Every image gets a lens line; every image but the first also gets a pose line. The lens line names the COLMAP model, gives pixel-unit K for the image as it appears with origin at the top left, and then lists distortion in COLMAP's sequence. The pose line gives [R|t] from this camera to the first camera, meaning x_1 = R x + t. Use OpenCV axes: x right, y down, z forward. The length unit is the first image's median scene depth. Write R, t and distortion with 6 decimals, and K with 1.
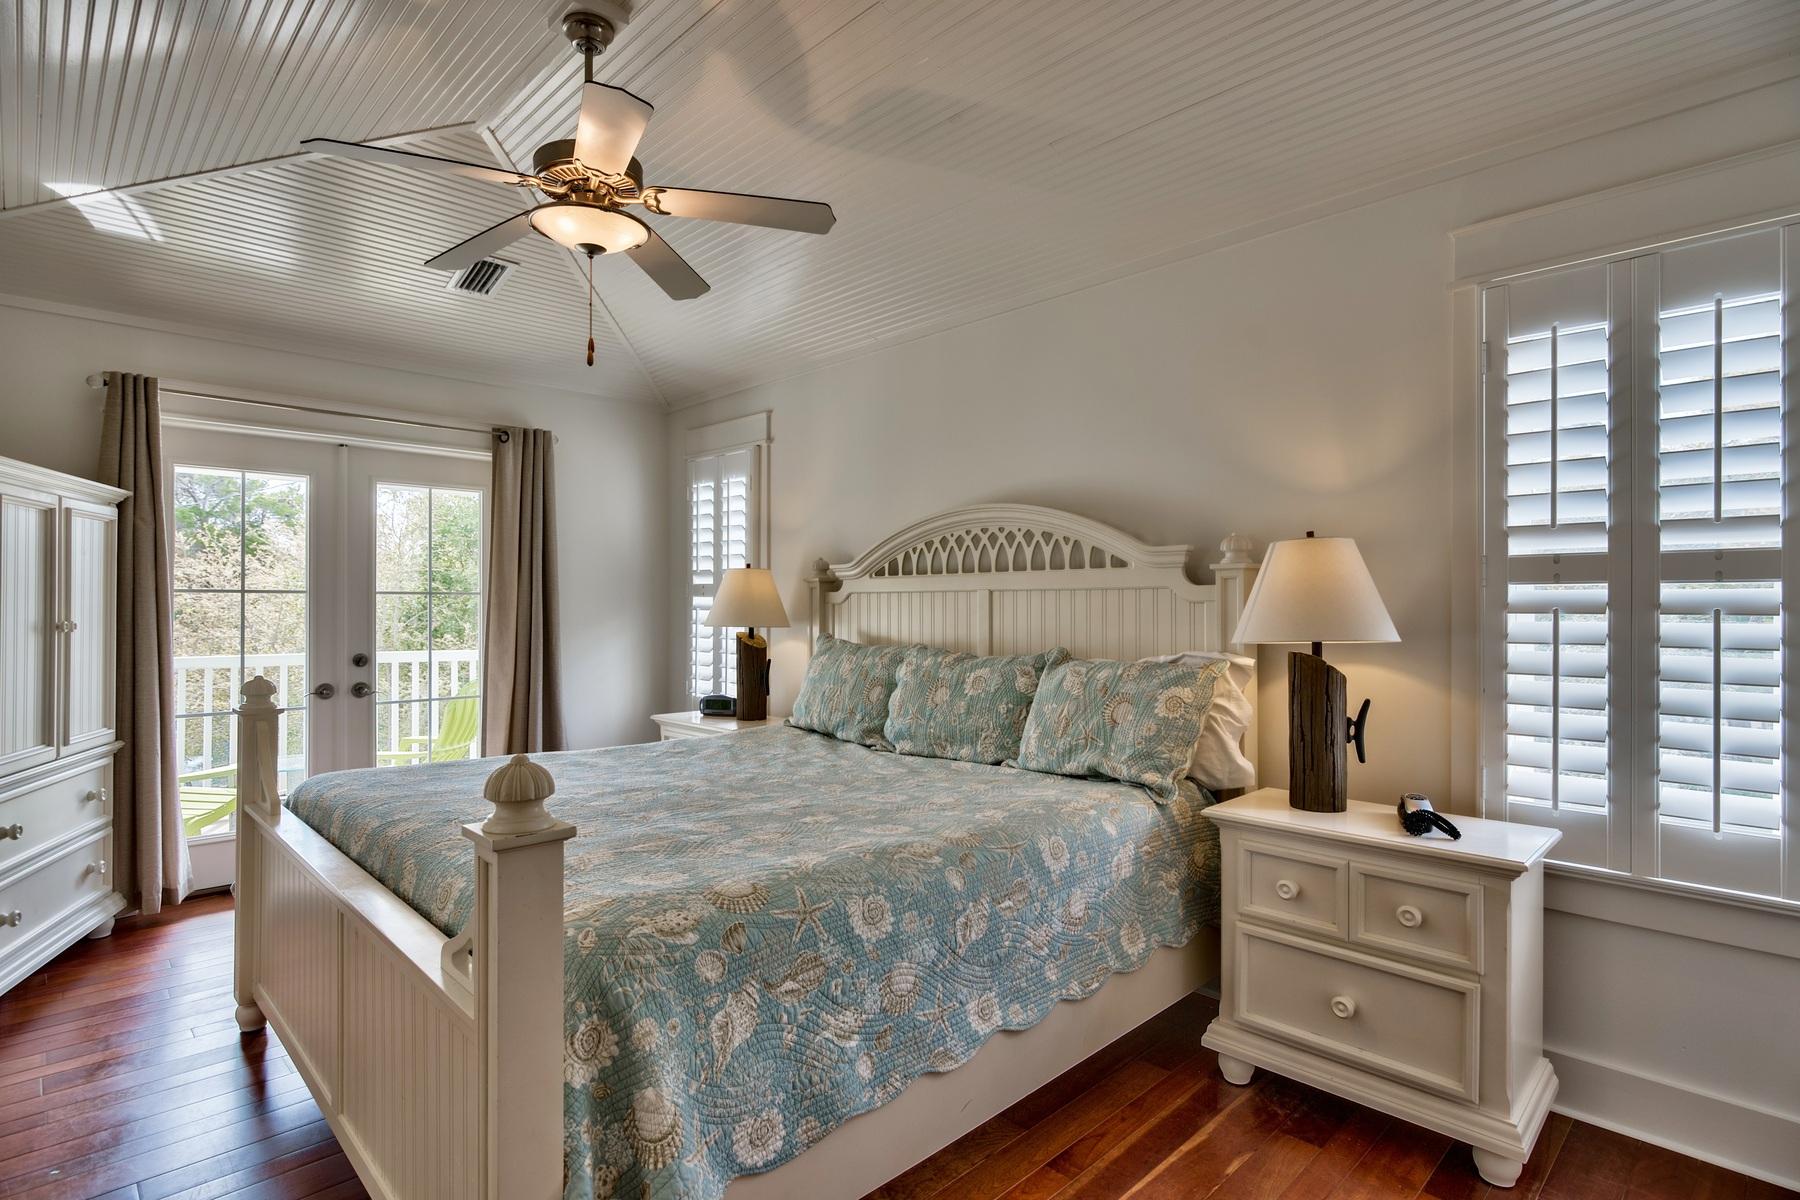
lens RADIAL K [[896.5, 0, 887.5], [0, 896.5, 594.0], [0, 0, 1]] dist [-0.002612, -0.001332]
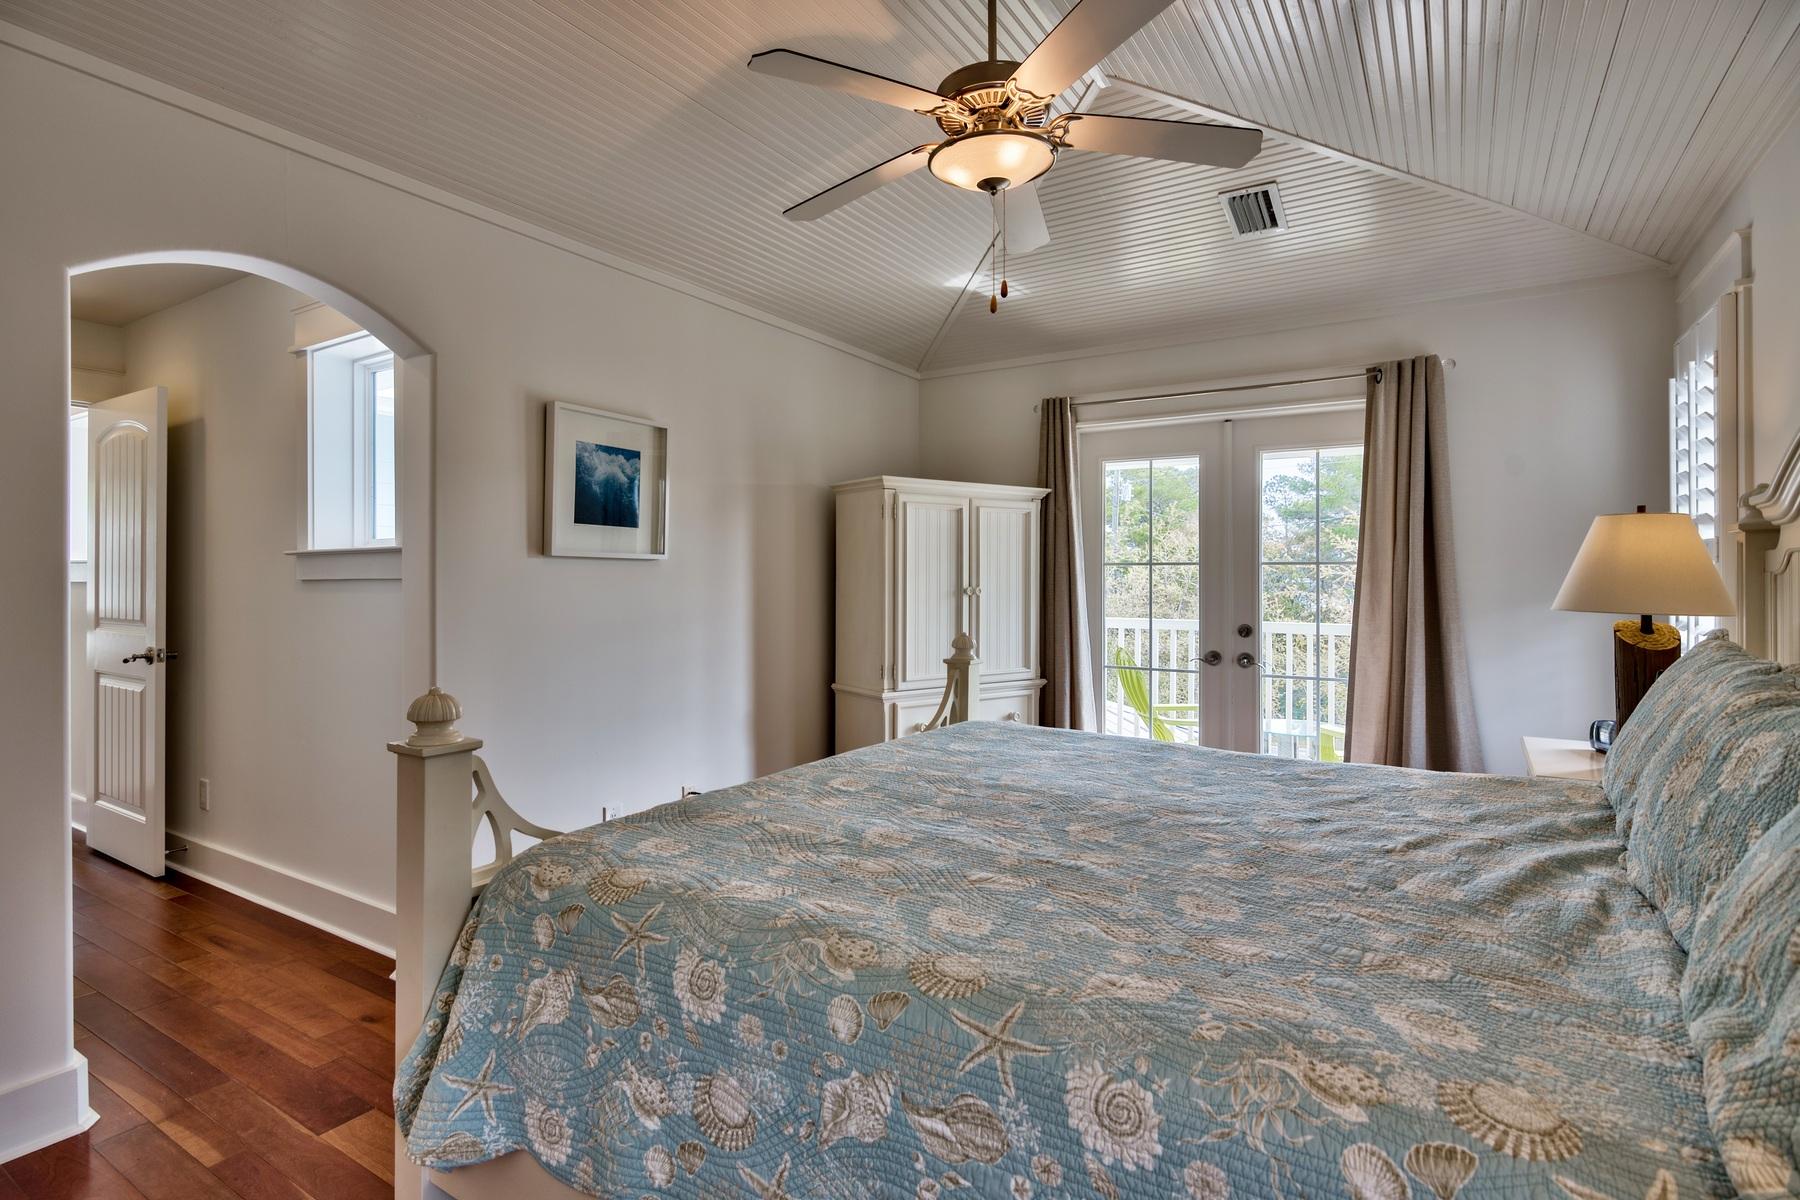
lens RADIAL K [[891.9, 0, 902.0], [0, 891.9, 571.0], [0, 0, 1]] dist [0.000996, 0.000265]
pose [[0.244397, -0.004939, -0.969663, 0.522800], [0.010755, 0.999939, -0.002383, 0.009170], [0.969616, -0.009847, 0.244435, 0.681558]]
